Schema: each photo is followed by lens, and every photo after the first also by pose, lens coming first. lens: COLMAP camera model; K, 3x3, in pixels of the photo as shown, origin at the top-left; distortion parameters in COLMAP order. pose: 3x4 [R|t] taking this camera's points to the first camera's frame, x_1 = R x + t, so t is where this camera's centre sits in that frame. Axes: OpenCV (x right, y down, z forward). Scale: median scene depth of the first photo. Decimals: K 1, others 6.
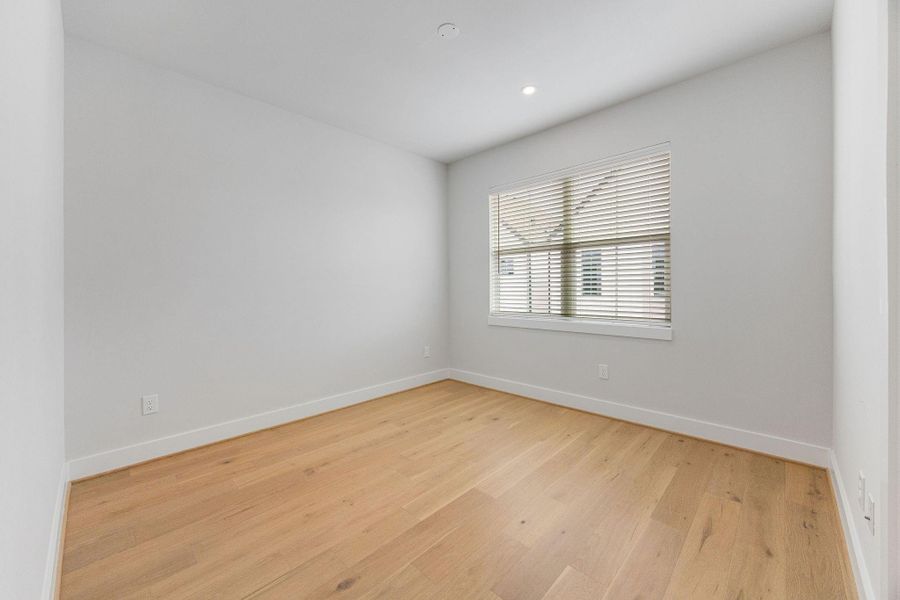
lens RADIAL K [[355.0, 0, 442.8], [0, 355.0, 290.3], [0, 0, 1]] dist [-0.001596, -0.000042]
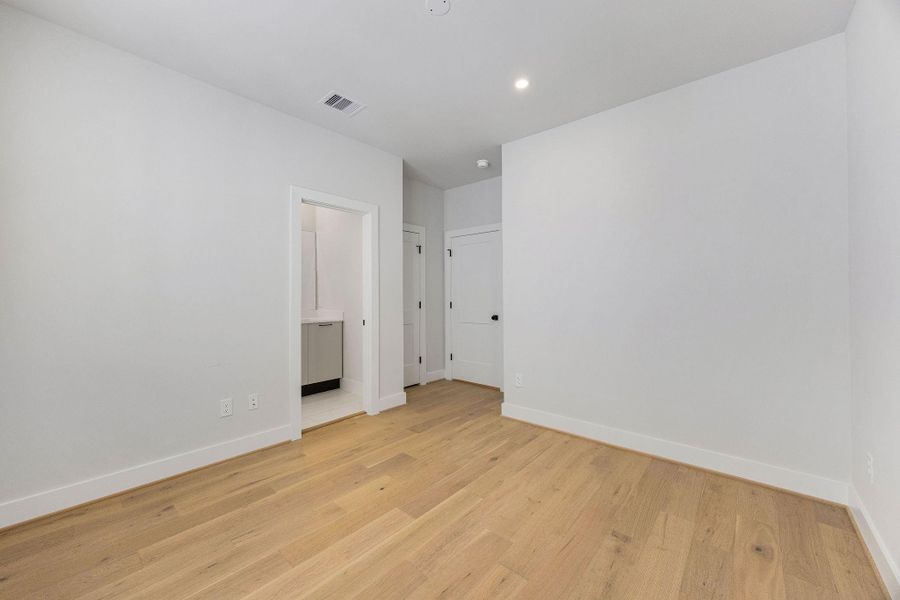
lens RADIAL K [[355.0, 0, 442.8], [0, 355.0, 290.3], [0, 0, 1]] dist [-0.001596, -0.000042]
pose [[-0.998413, 0.010308, -0.055365, 0.068910], [0.010636, 0.999928, -0.005629, -0.042504], [0.055303, -0.006209, -0.998450, 2.147382]]
